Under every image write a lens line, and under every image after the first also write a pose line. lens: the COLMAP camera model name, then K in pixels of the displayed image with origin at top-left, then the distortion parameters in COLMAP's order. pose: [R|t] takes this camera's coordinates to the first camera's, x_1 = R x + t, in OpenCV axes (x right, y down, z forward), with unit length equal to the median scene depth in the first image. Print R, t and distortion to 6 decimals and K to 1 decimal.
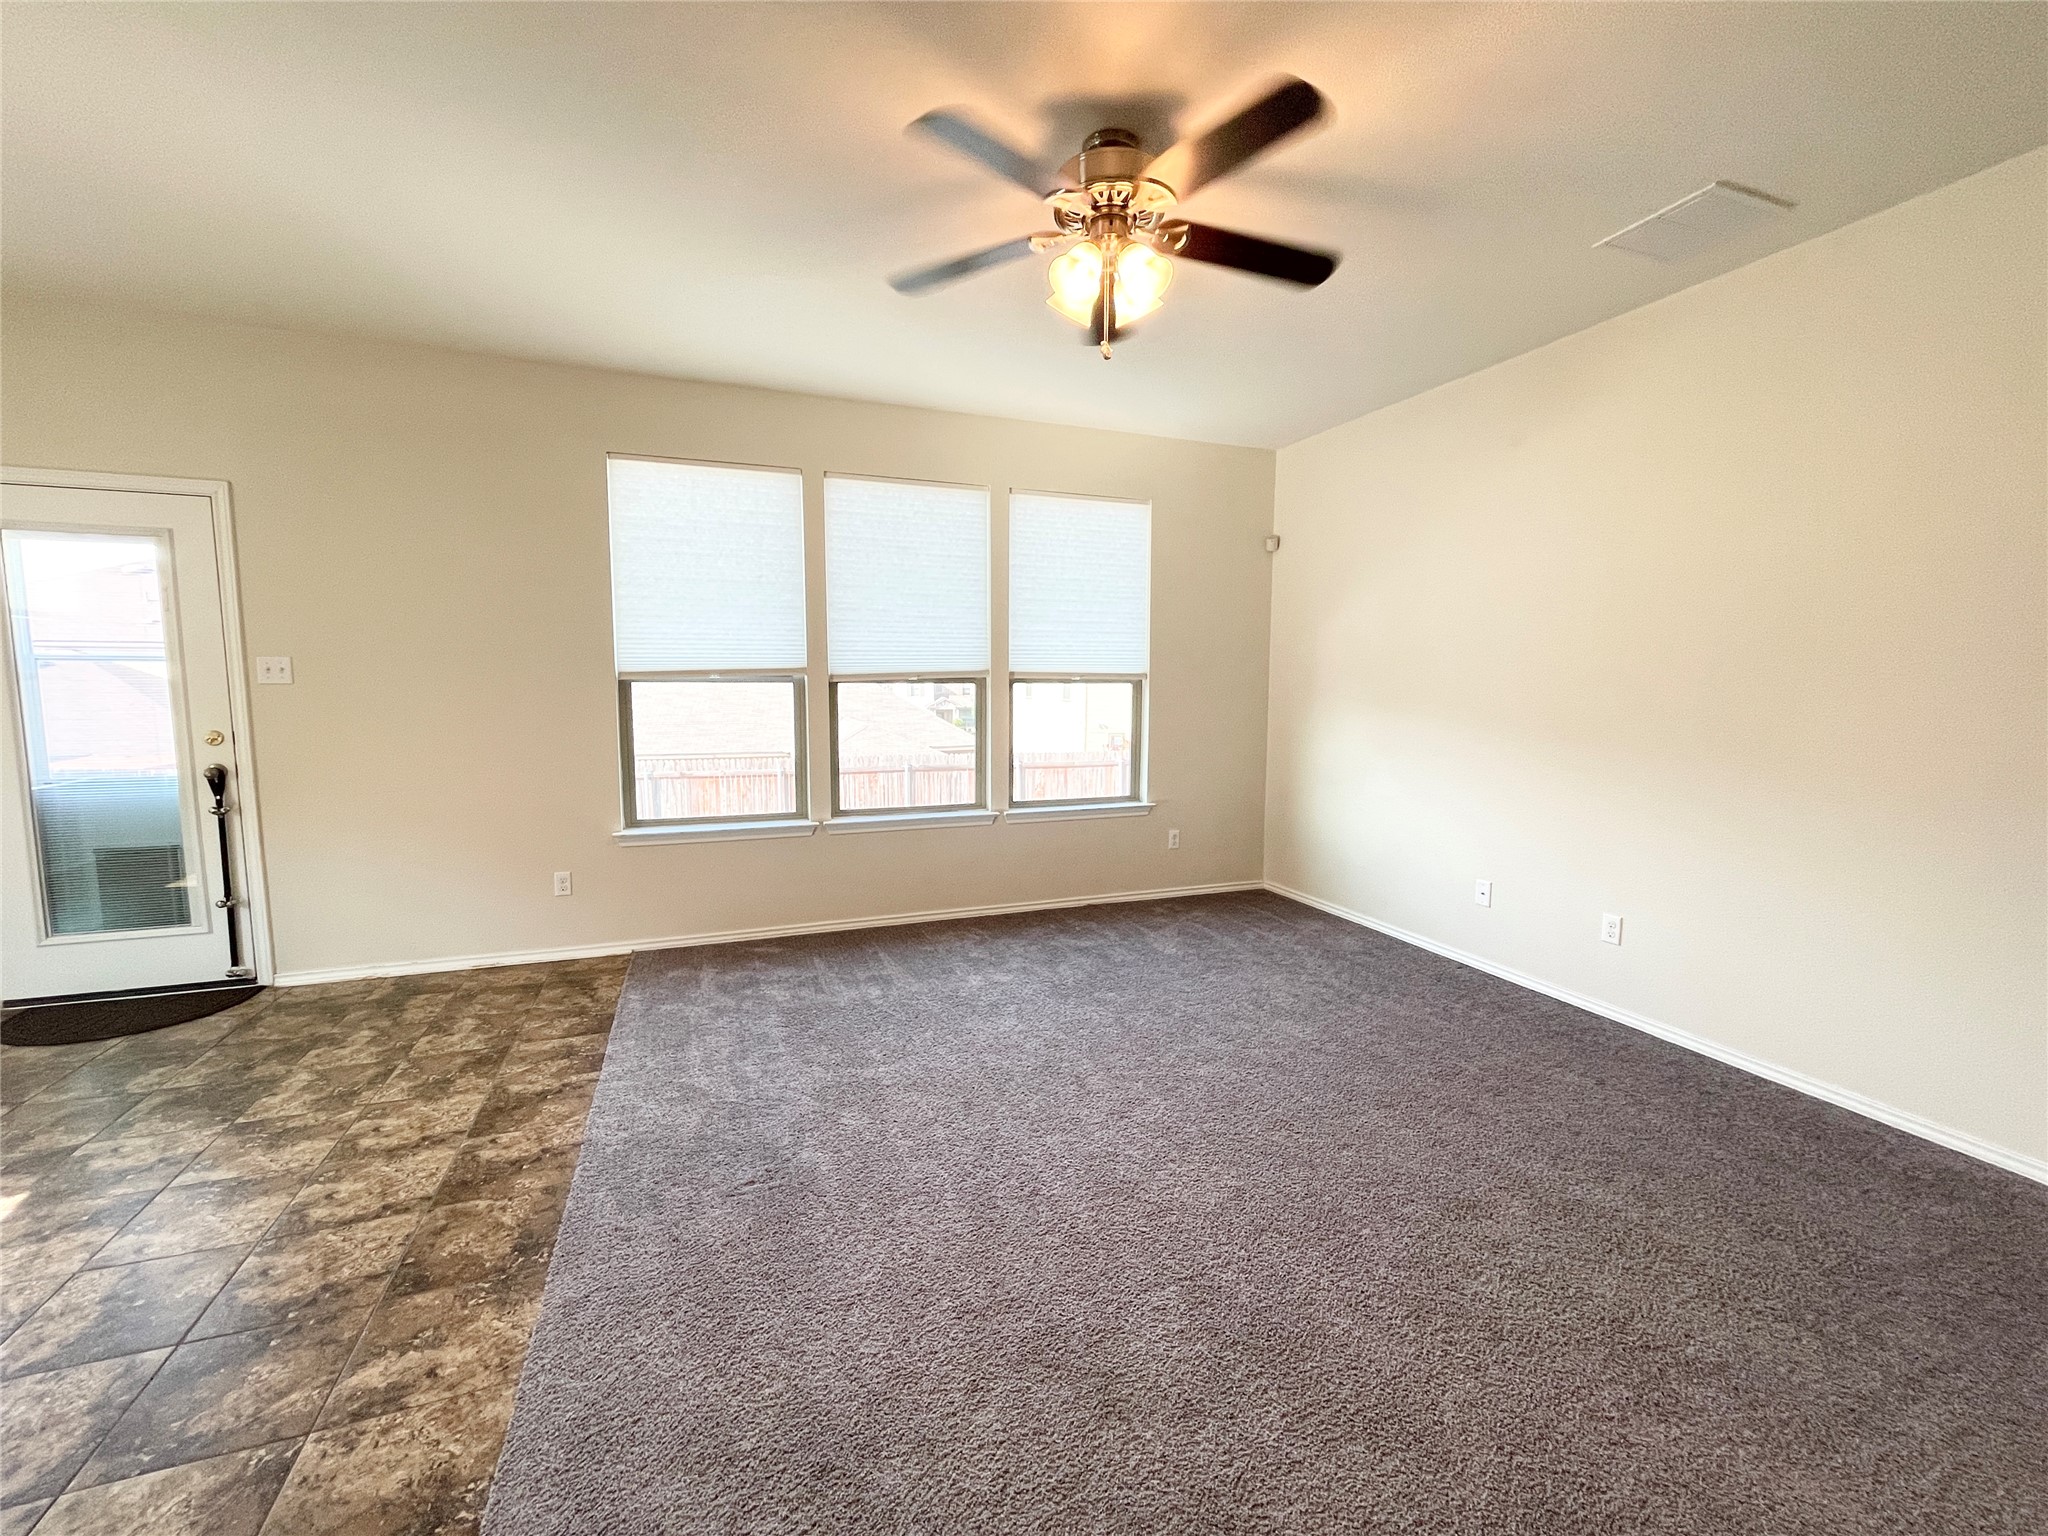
lens RADIAL K [[827.3, 0, 1017.0], [0, 827.3, 768.1], [0, 0, 1]] dist [0.005940, -0.002446]
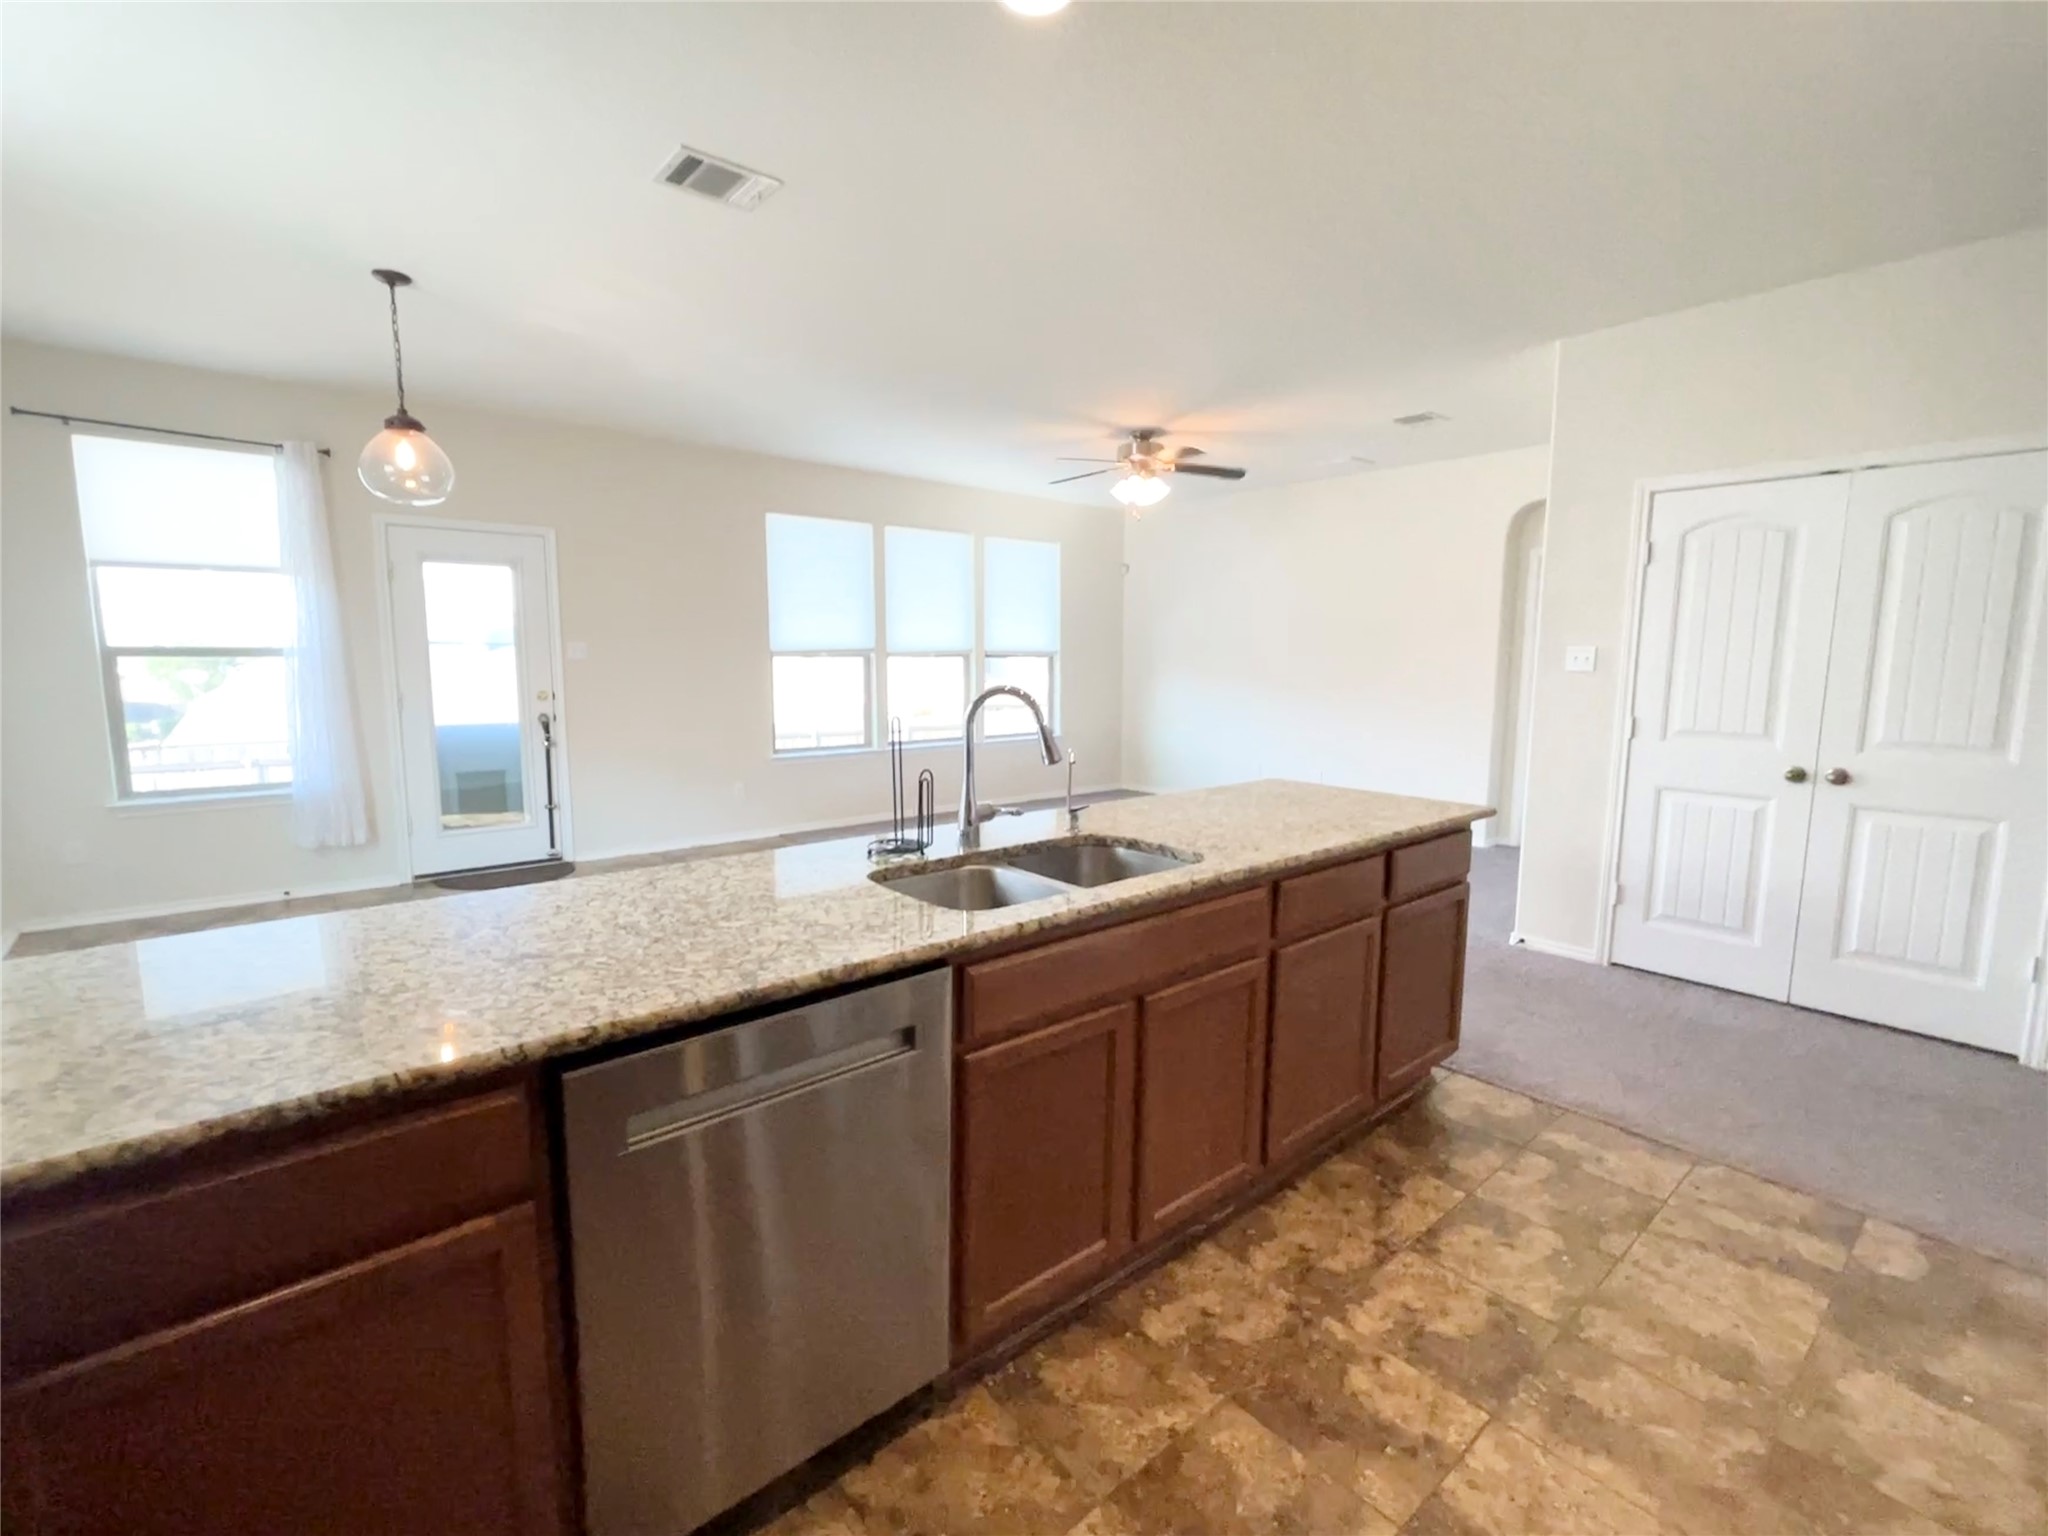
lens RADIAL K [[874.2, 0, 1027.1], [0, 874.2, 763.0], [0, 0, 1]] dist [-0.008560, 0.000274]
pose [[0.940618, -0.043231, 0.336703, -0.735569], [0.036975, 0.999004, 0.024975, 0.085545], [-0.337448, -0.011042, 0.941280, -0.849882]]
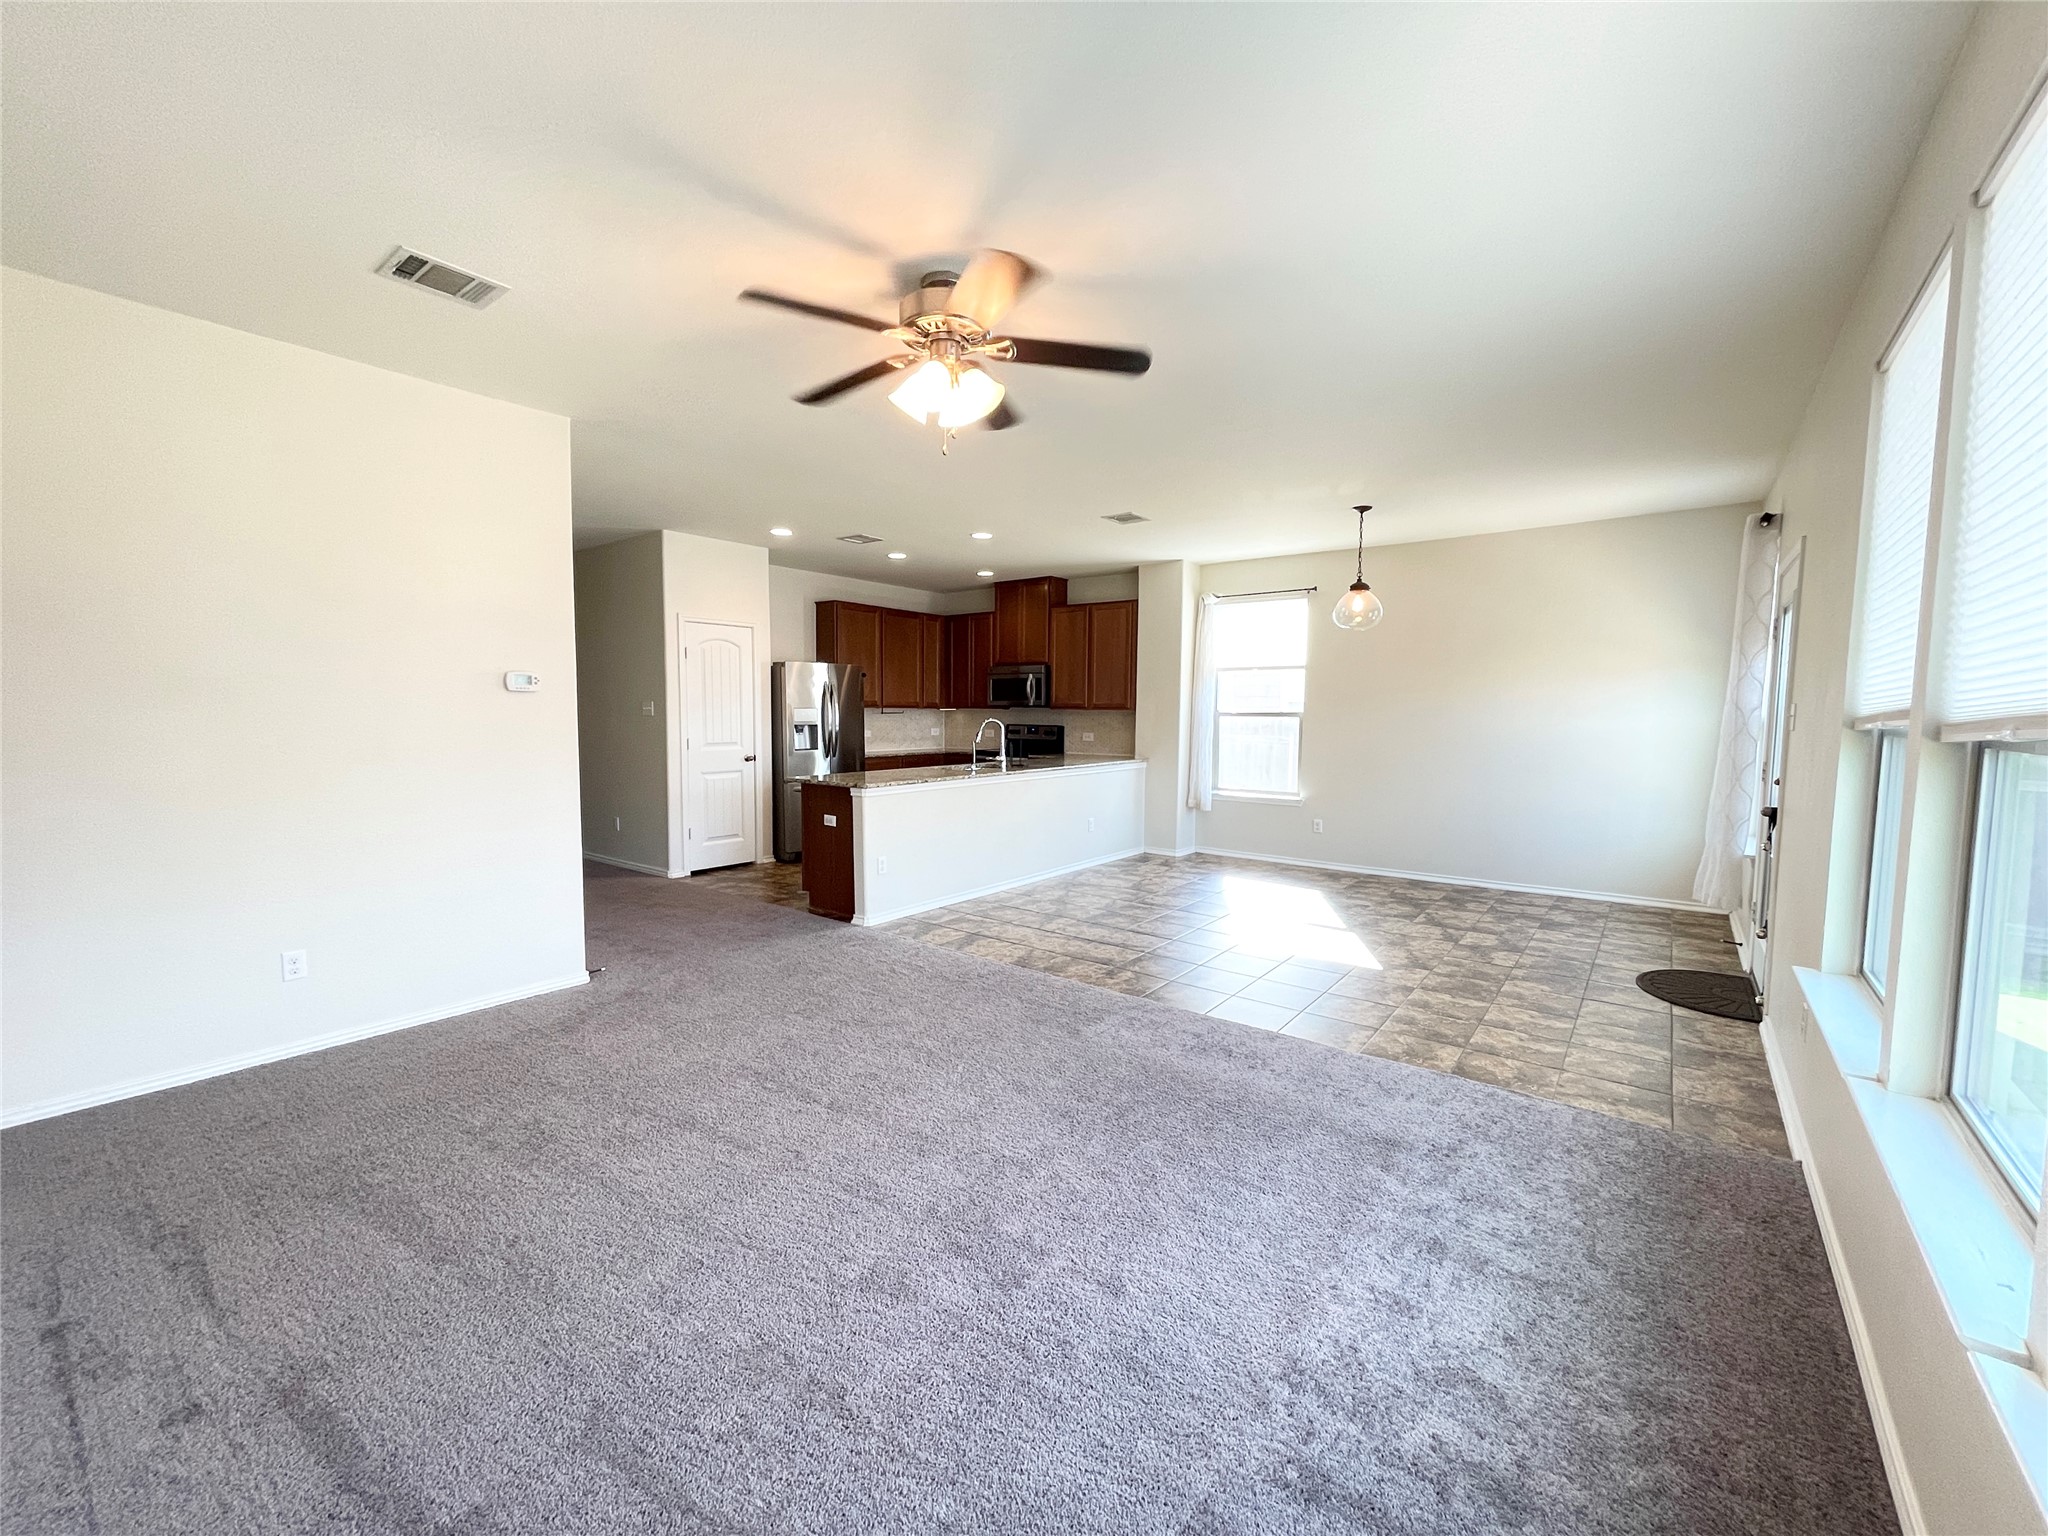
lens RADIAL K [[827.3, 0, 1028.0], [0, 827.3, 766.2], [0, 0, 1]] dist [0.005940, -0.002446]
pose [[-0.846572, 0.023983, -0.531734, 0.461397], [-0.070813, 0.985030, 0.157169, -0.169285], [0.527544, 0.170708, -0.832200, 1.512018]]
